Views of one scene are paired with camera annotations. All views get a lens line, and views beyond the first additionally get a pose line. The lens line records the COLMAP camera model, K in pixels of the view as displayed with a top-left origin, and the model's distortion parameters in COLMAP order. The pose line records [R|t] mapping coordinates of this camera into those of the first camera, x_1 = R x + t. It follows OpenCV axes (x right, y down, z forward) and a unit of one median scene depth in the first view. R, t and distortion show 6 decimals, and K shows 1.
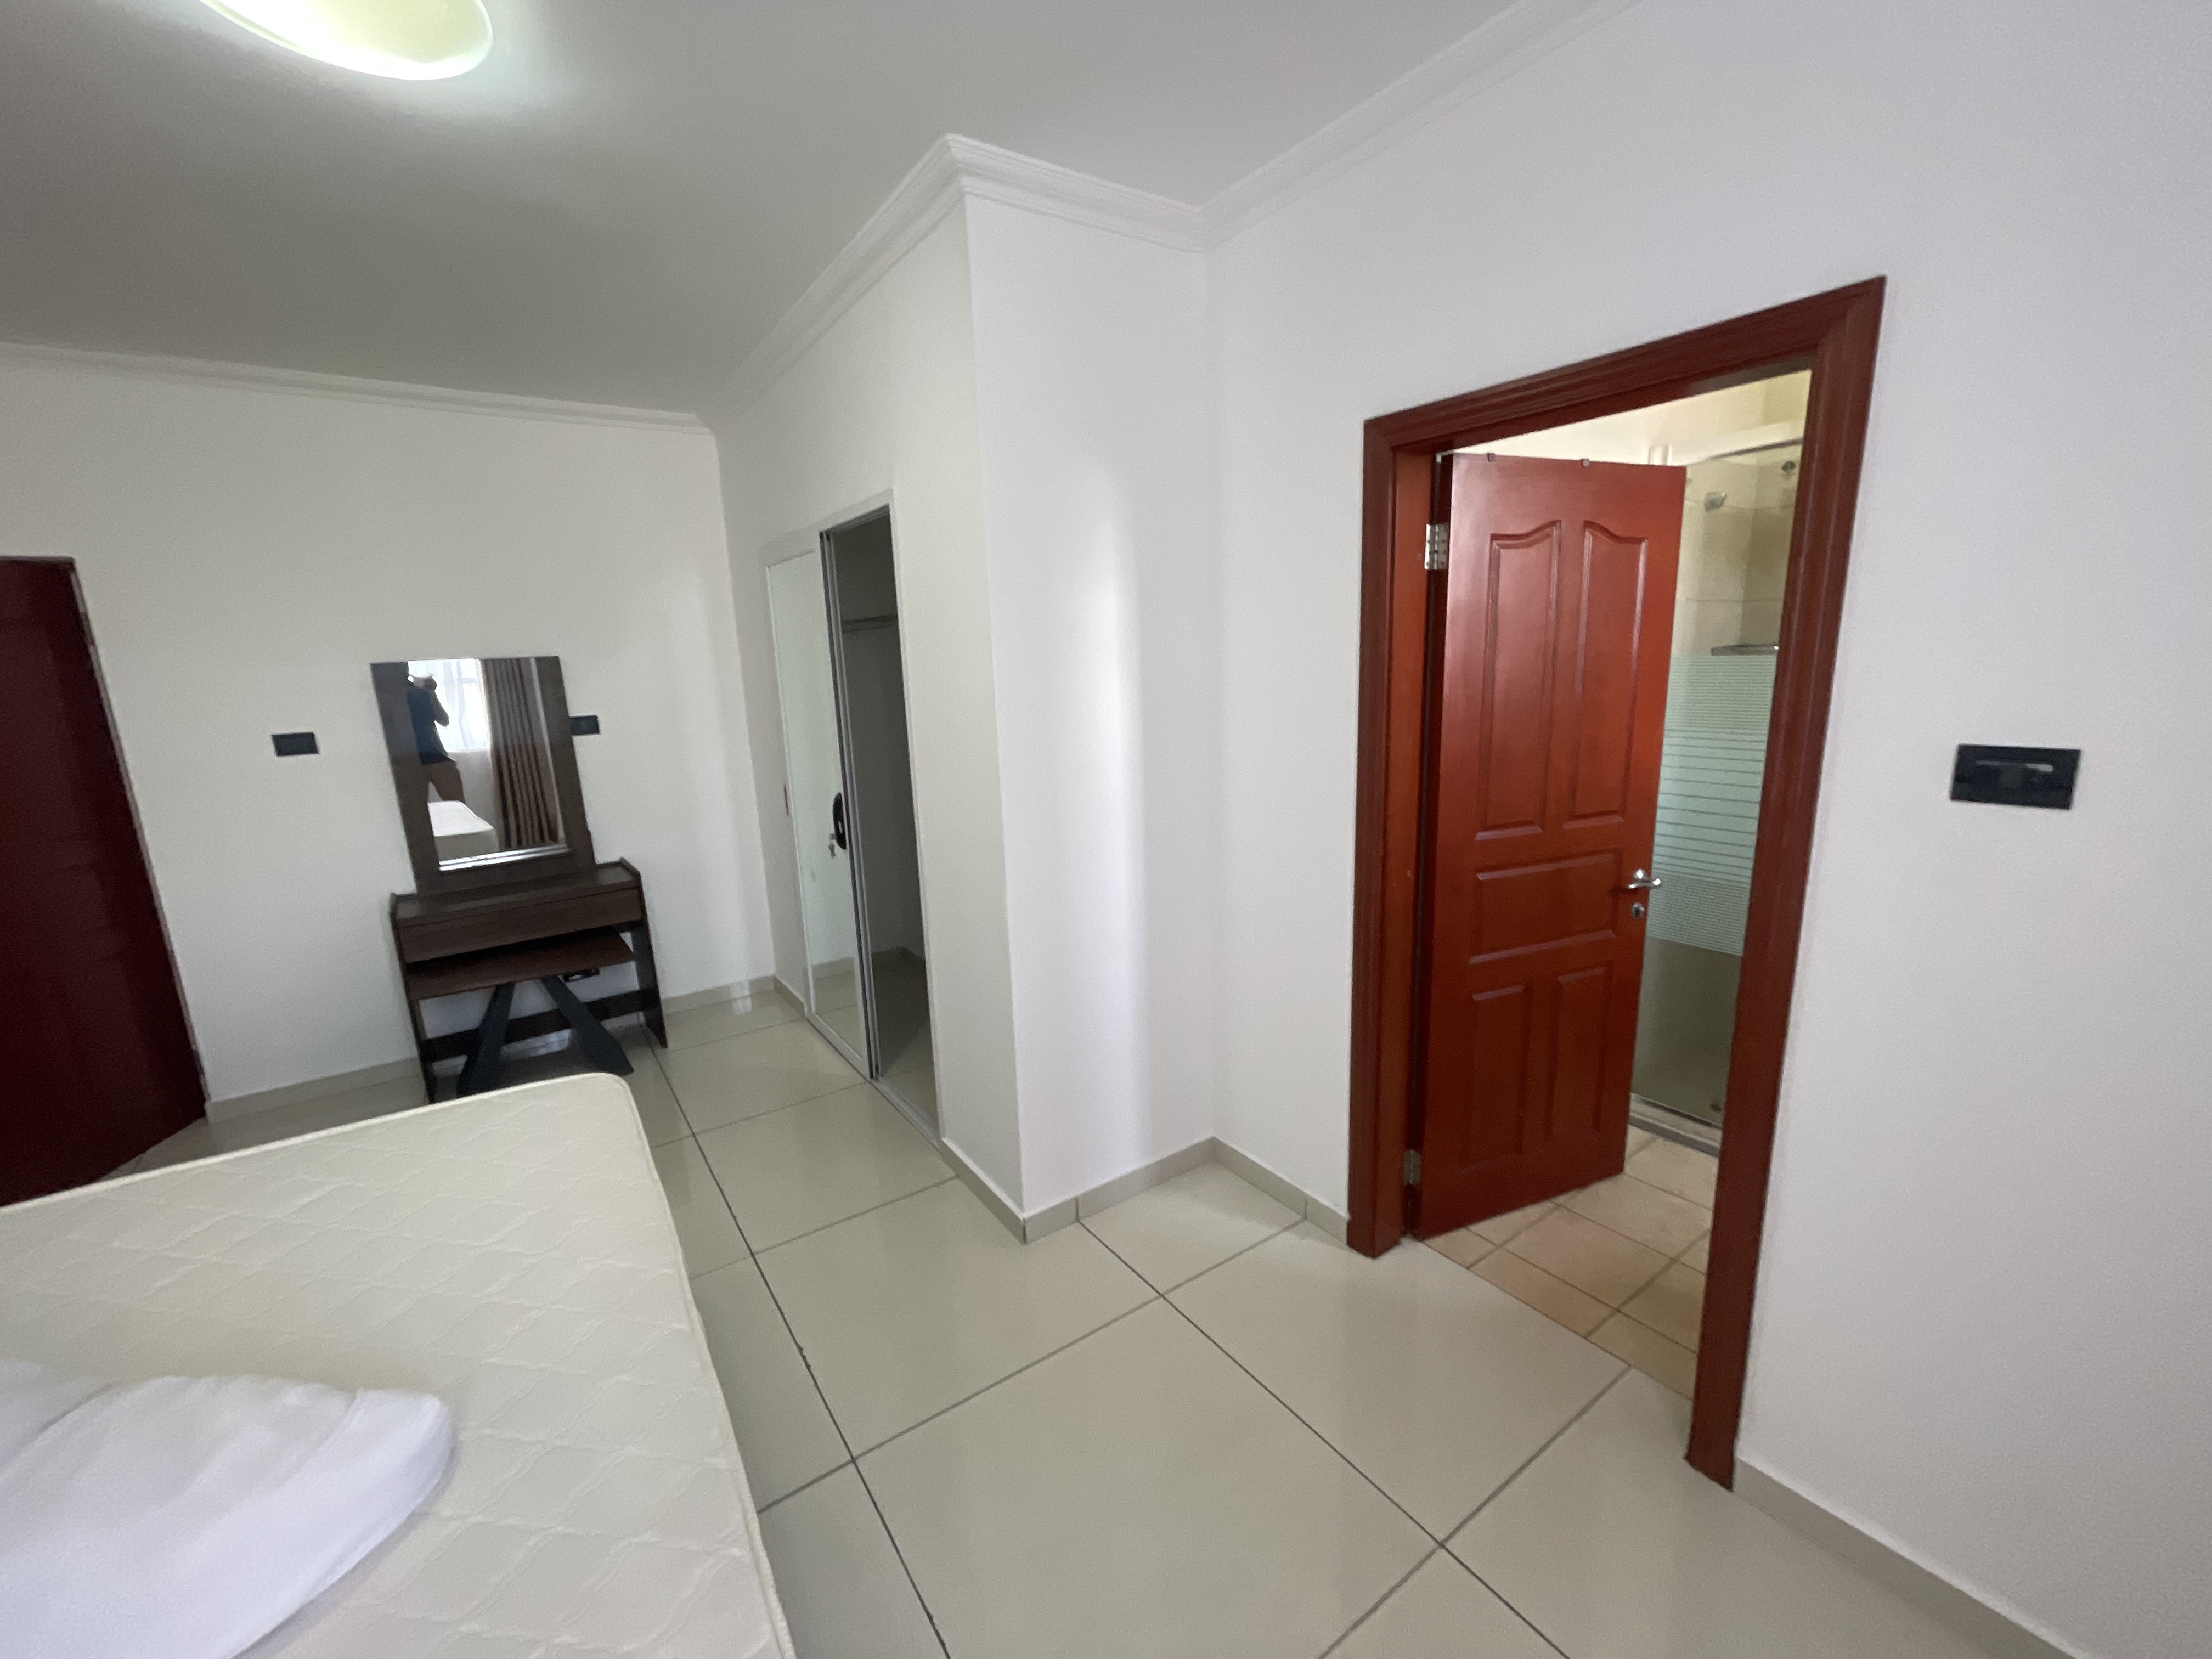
lens RADIAL K [[894.3, 0, 1089.4], [0, 894.3, 834.6], [0, 0, 1]] dist [0.014729, -0.006144]
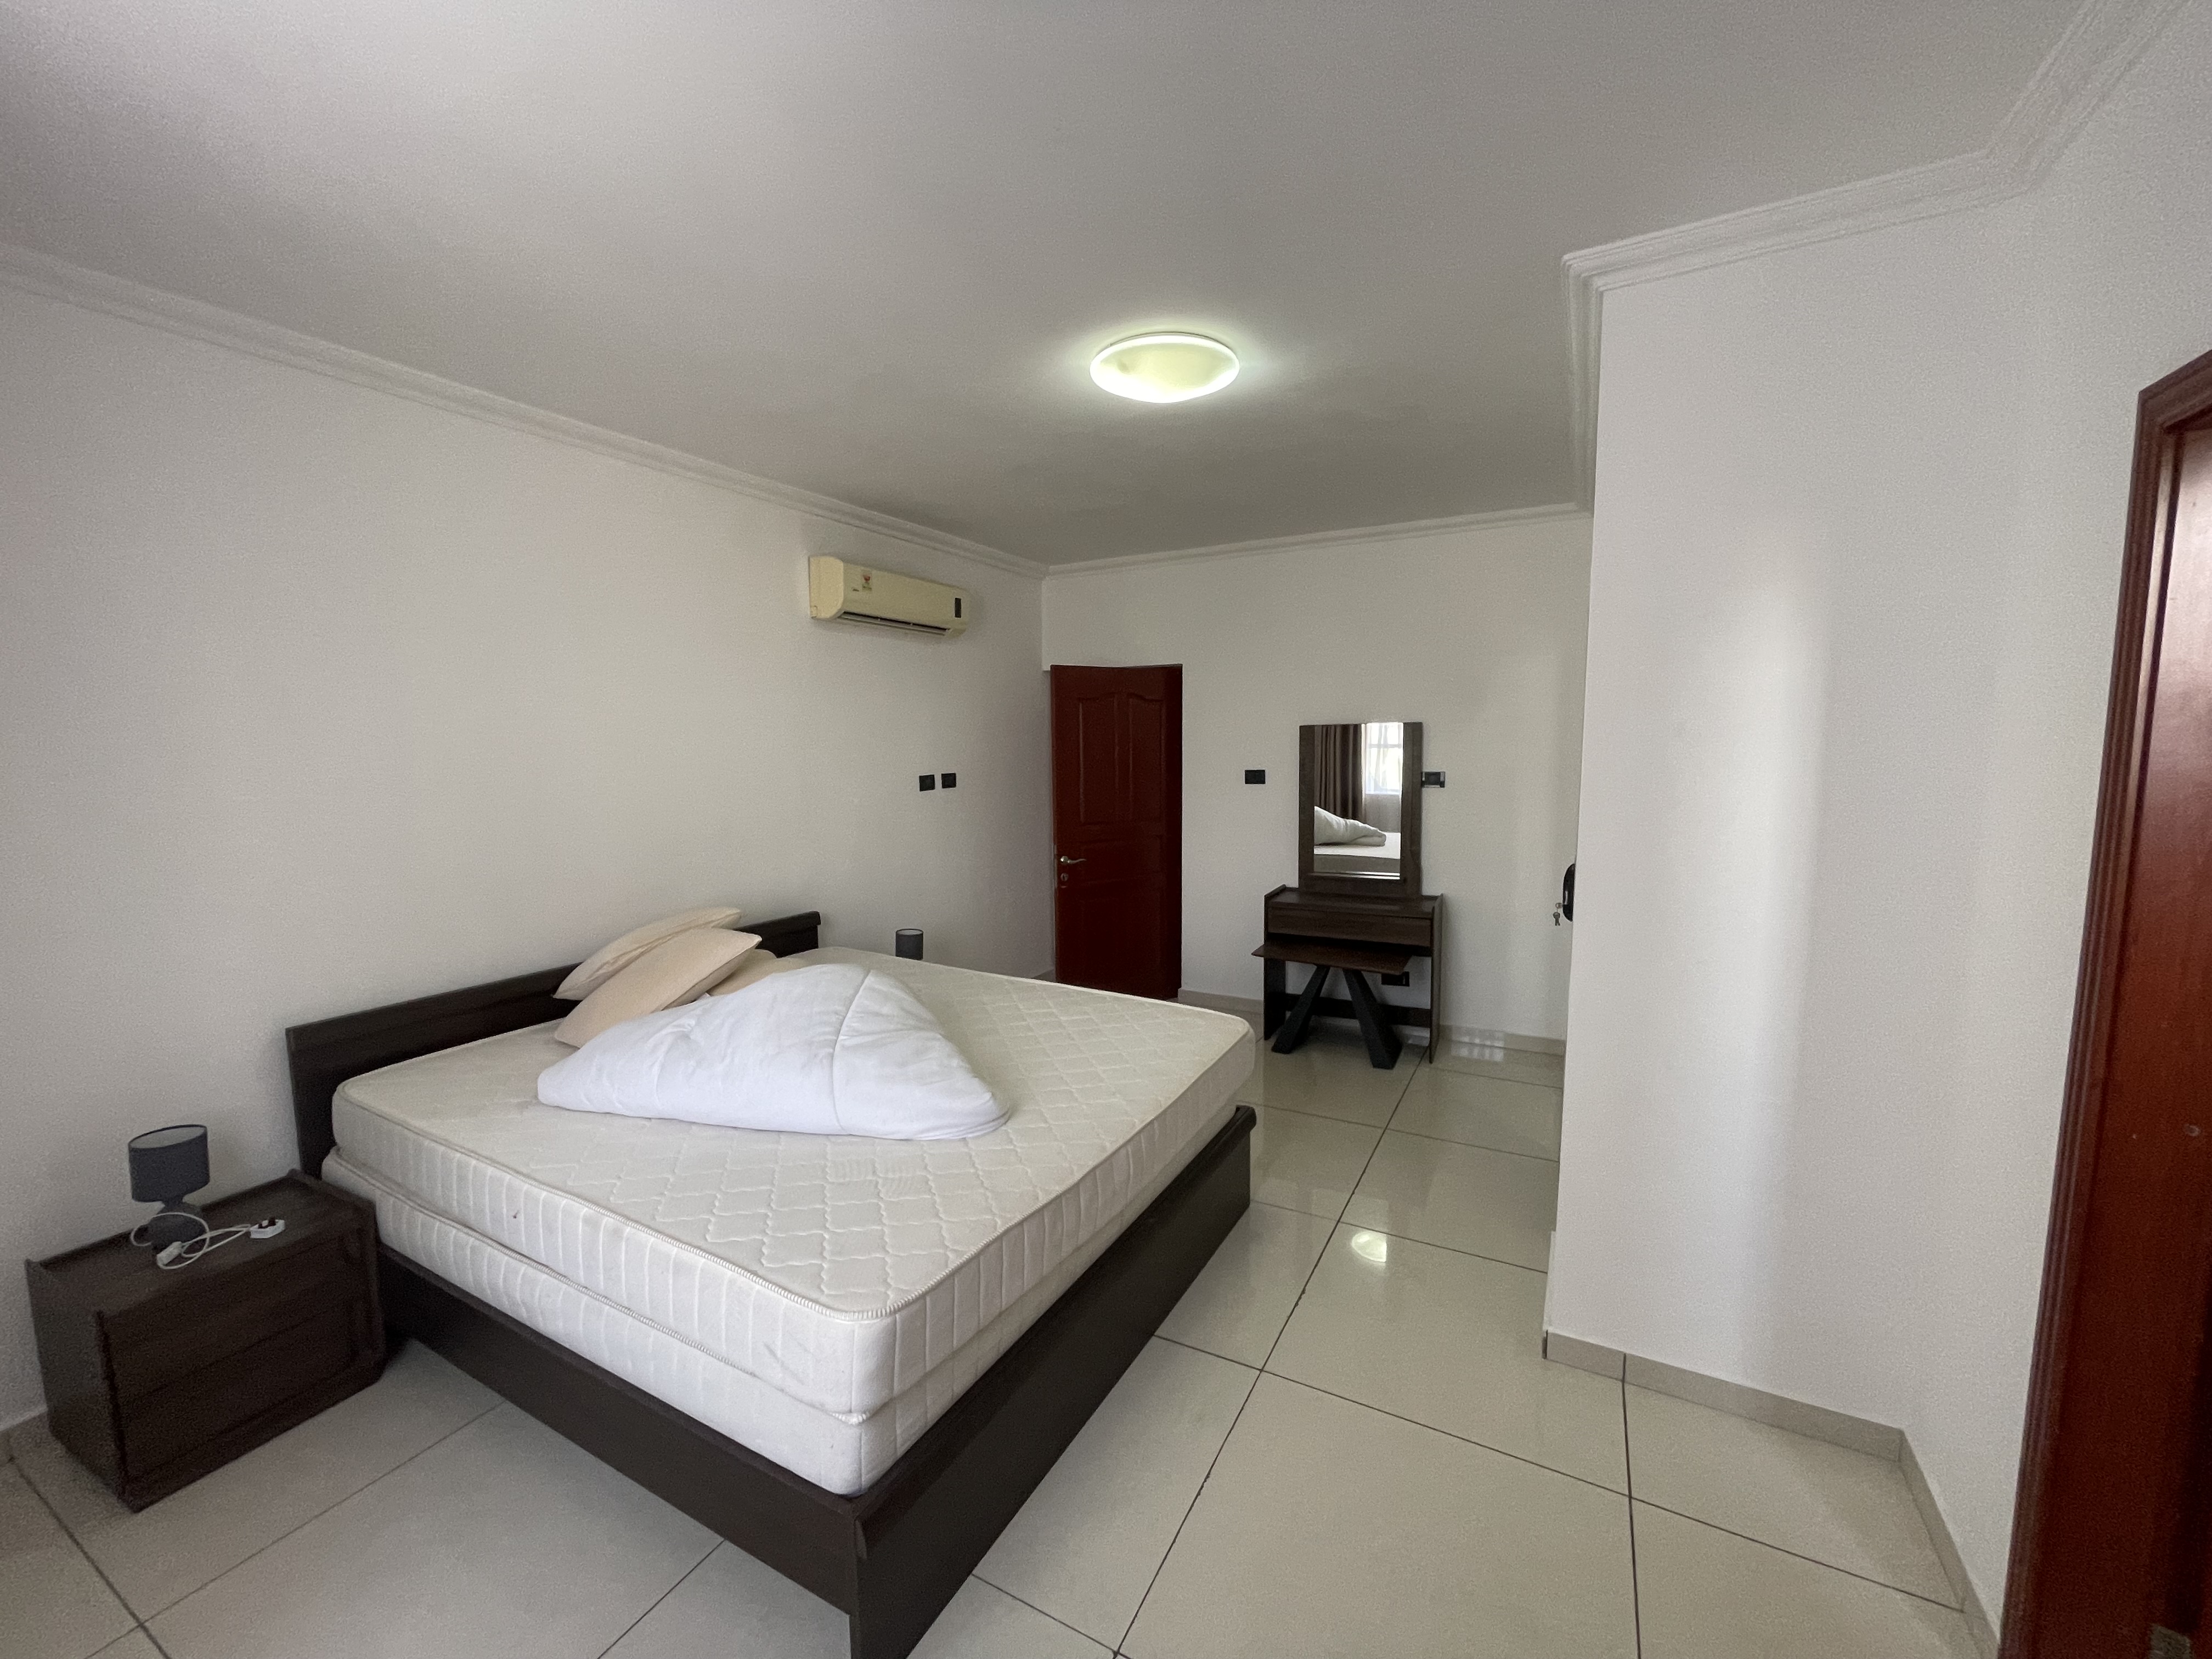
lens RADIAL K [[894.3, 0, 1089.4], [0, 894.3, 834.6], [0, 0, 1]] dist [0.014729, -0.006144]
pose [[0.455989, 0.129828, -0.880465, 0.341865], [-0.184298, 0.981633, 0.049298, -0.027483], [0.870694, 0.139789, 0.471541, 0.054080]]
